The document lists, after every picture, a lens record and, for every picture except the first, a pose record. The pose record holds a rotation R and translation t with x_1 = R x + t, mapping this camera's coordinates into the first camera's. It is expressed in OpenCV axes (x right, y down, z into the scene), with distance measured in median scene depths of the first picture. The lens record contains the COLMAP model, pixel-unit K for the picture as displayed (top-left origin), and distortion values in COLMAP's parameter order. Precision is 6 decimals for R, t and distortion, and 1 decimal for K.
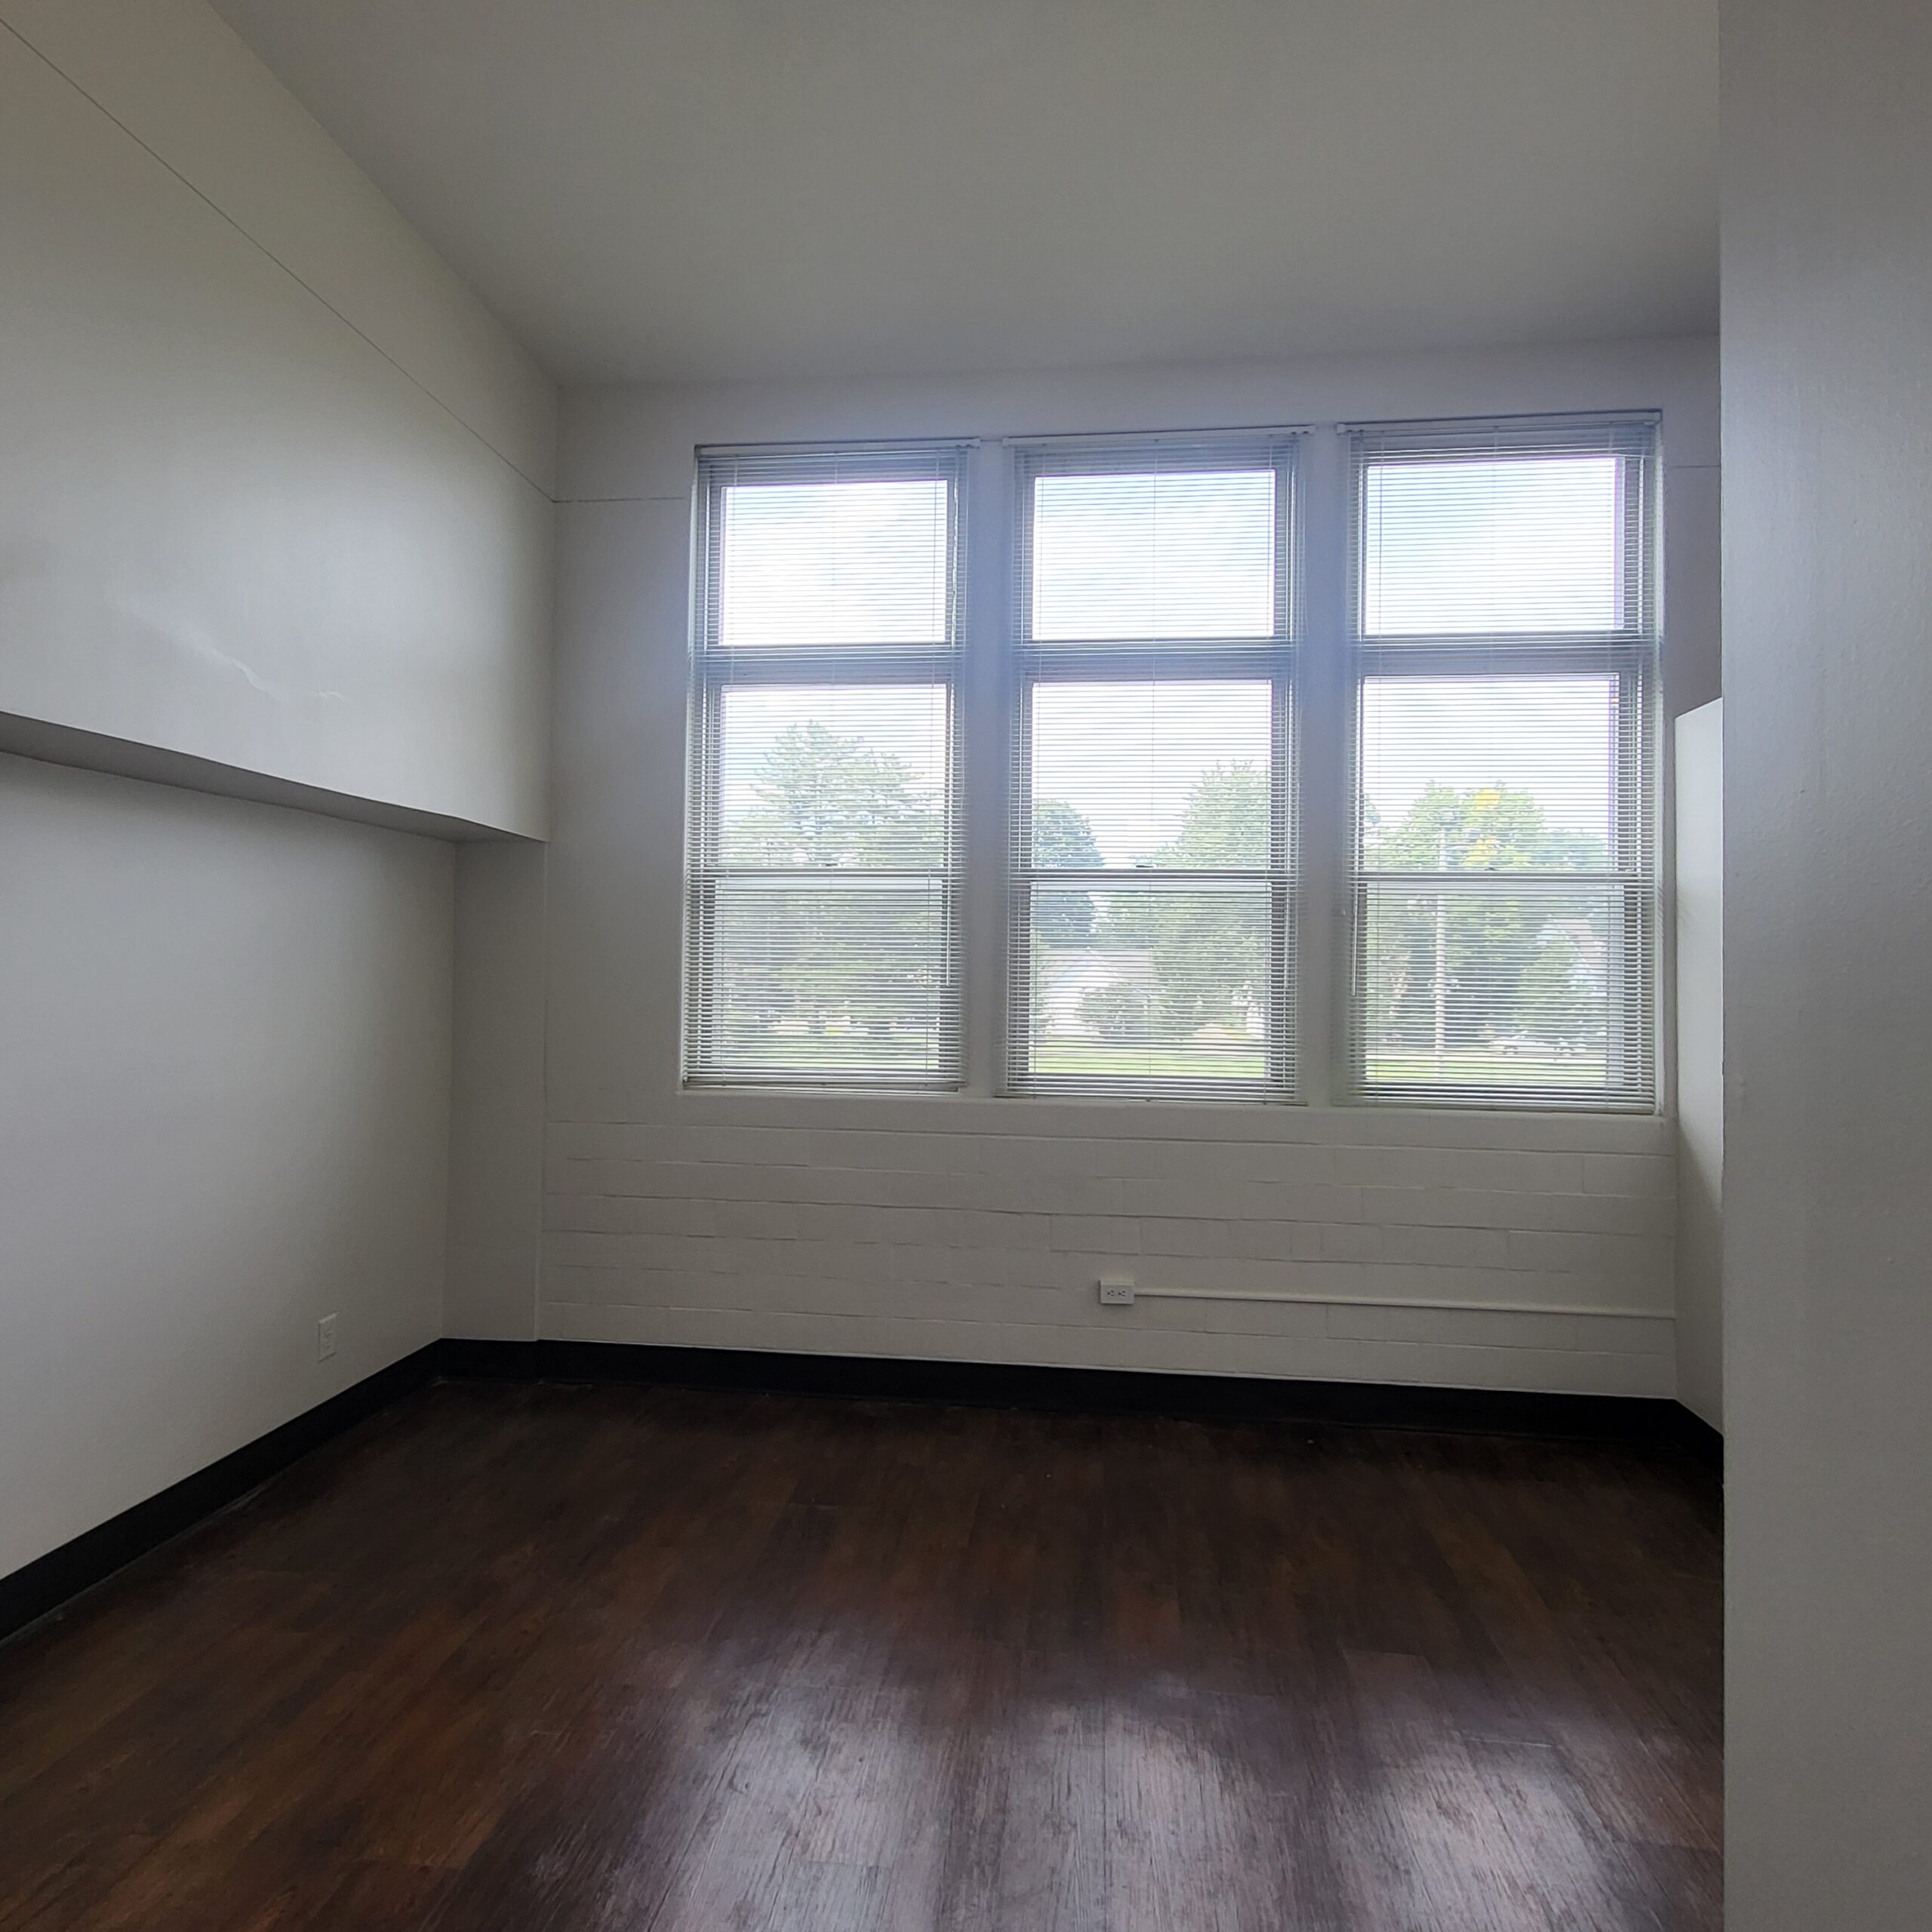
lens RADIAL K [[1251.9, 0, 985.0], [0, 1251.9, 962.4], [0, 0, 1]] dist [-0.003314, 0.007646]
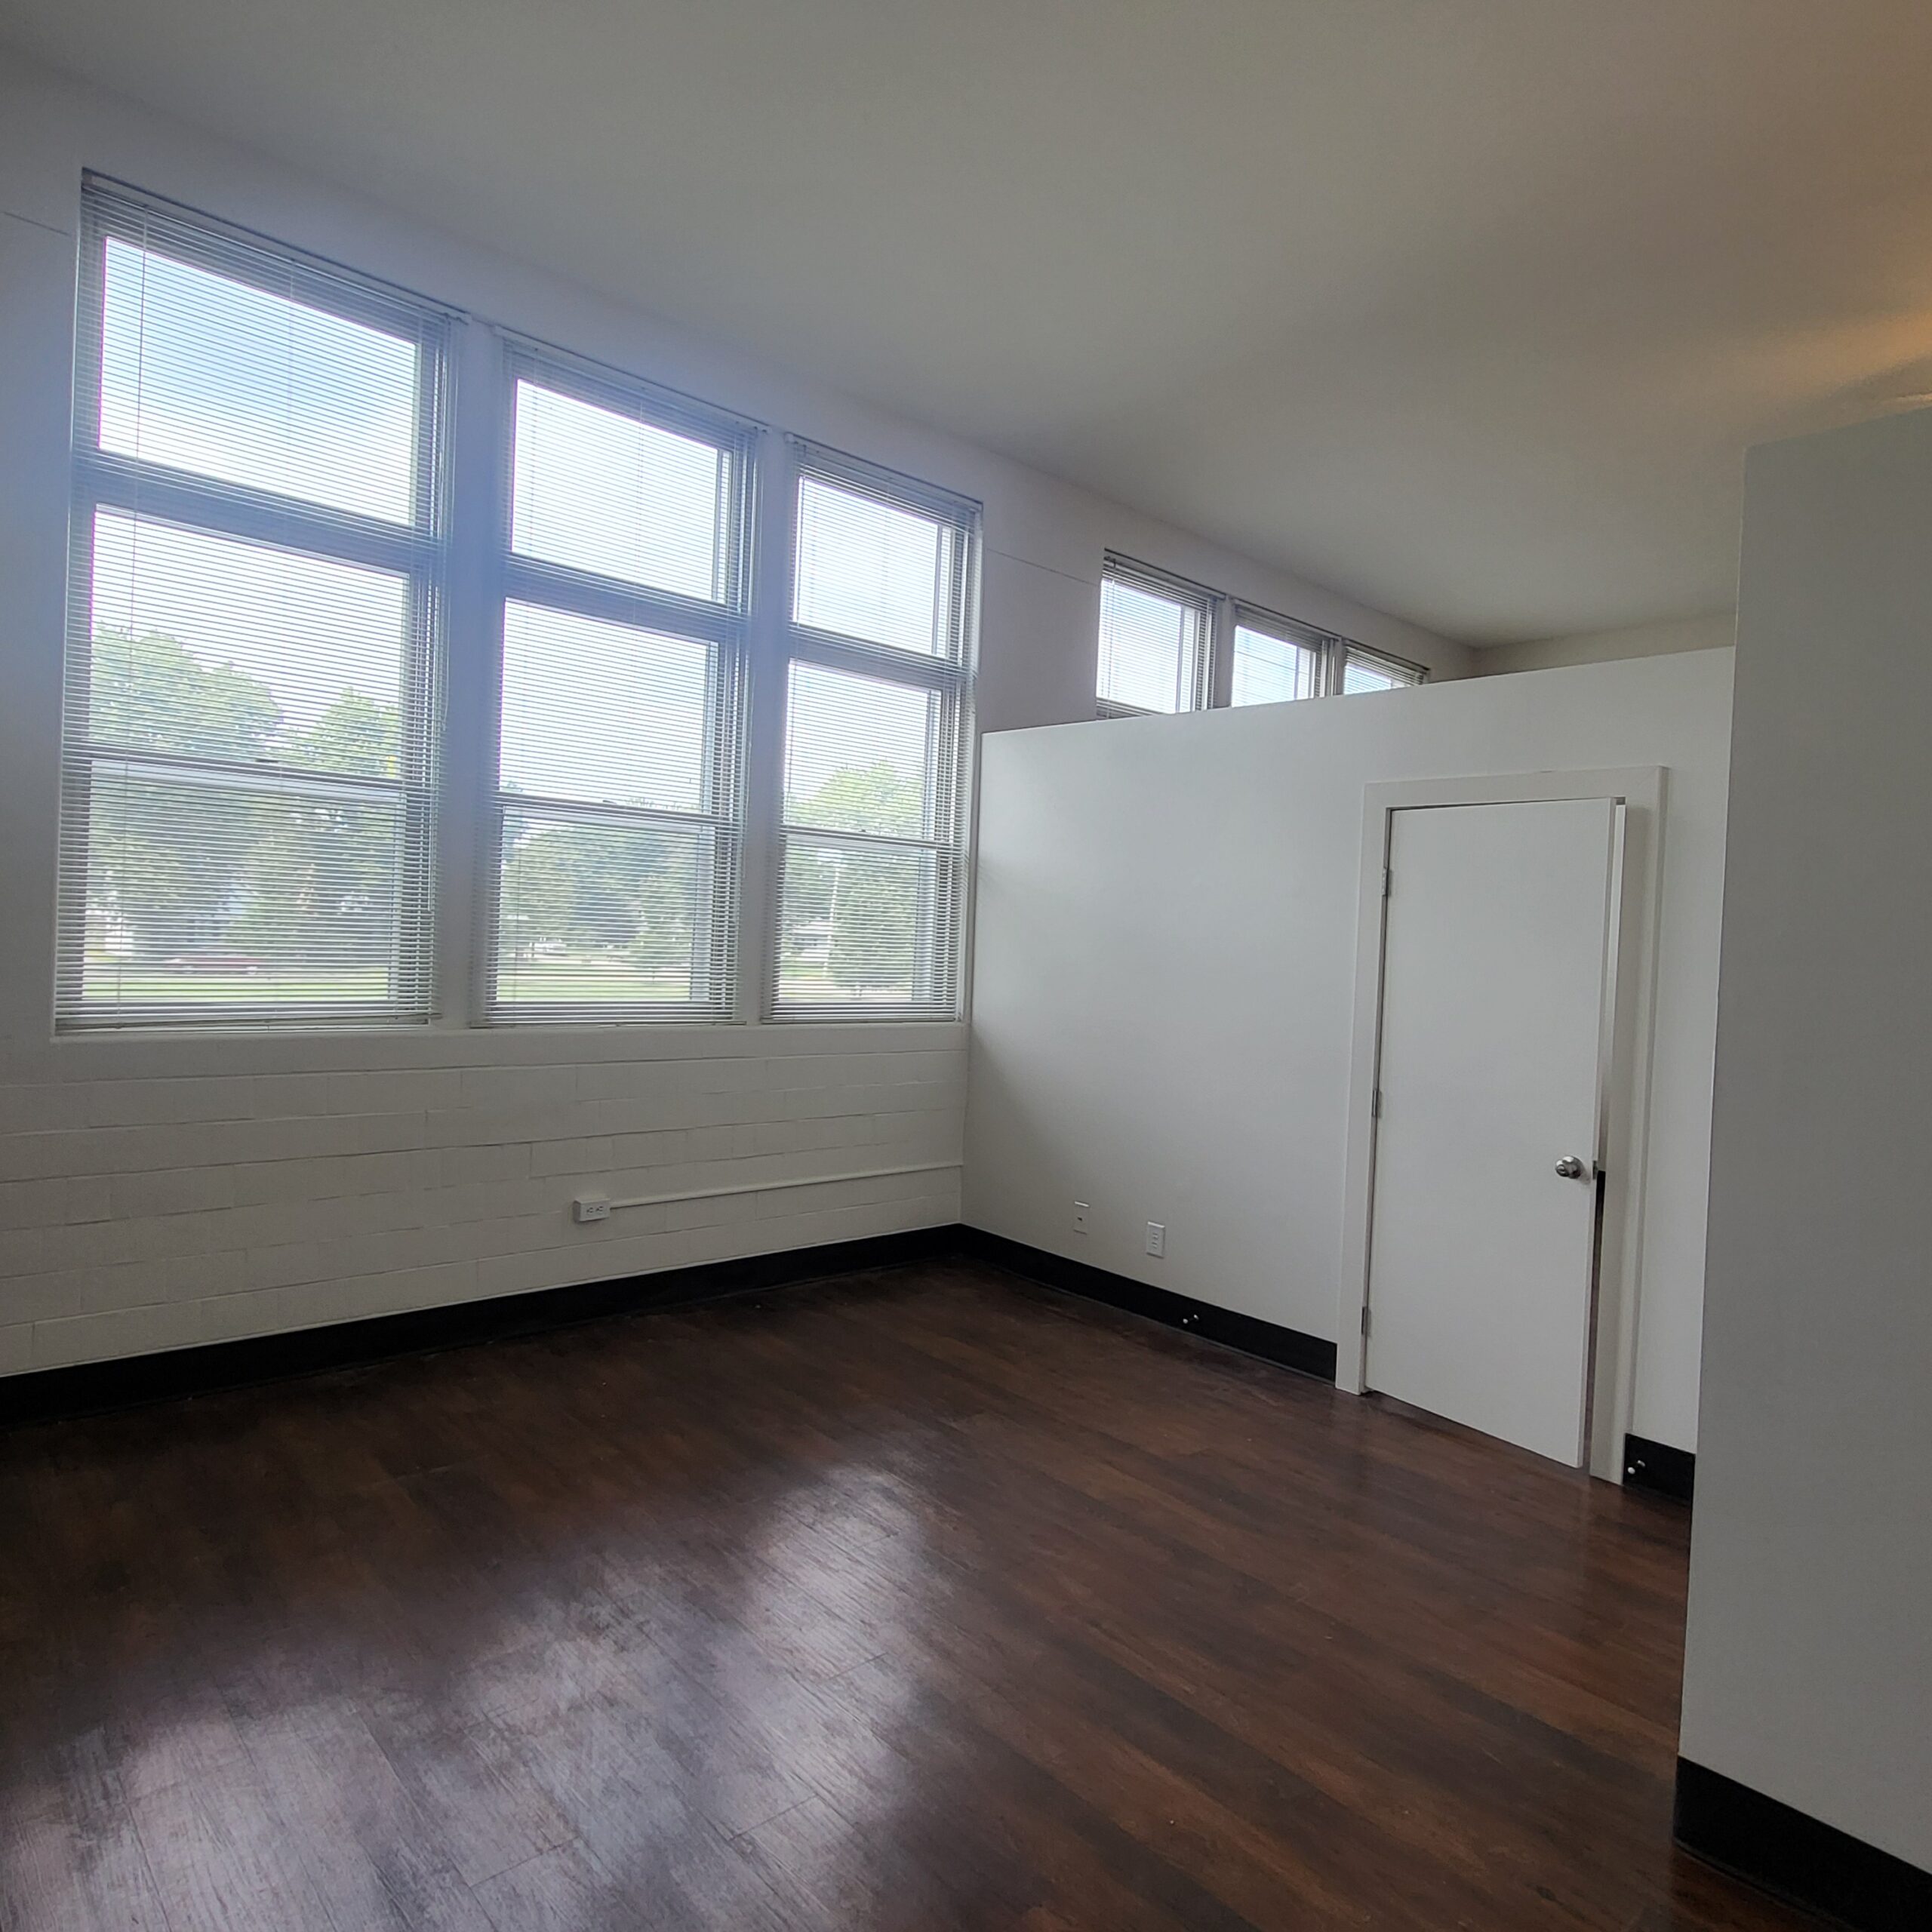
lens RADIAL K [[1321.9, 0, 996.3], [0, 1321.9, 961.2], [0, 0, 1]] dist [0.004849, -0.000442]
pose [[0.619036, -0.000755, 0.785362, -0.542028], [-0.052351, 0.997736, 0.042223, -0.007191], [-0.783615, -0.067252, 0.617595, 0.065727]]
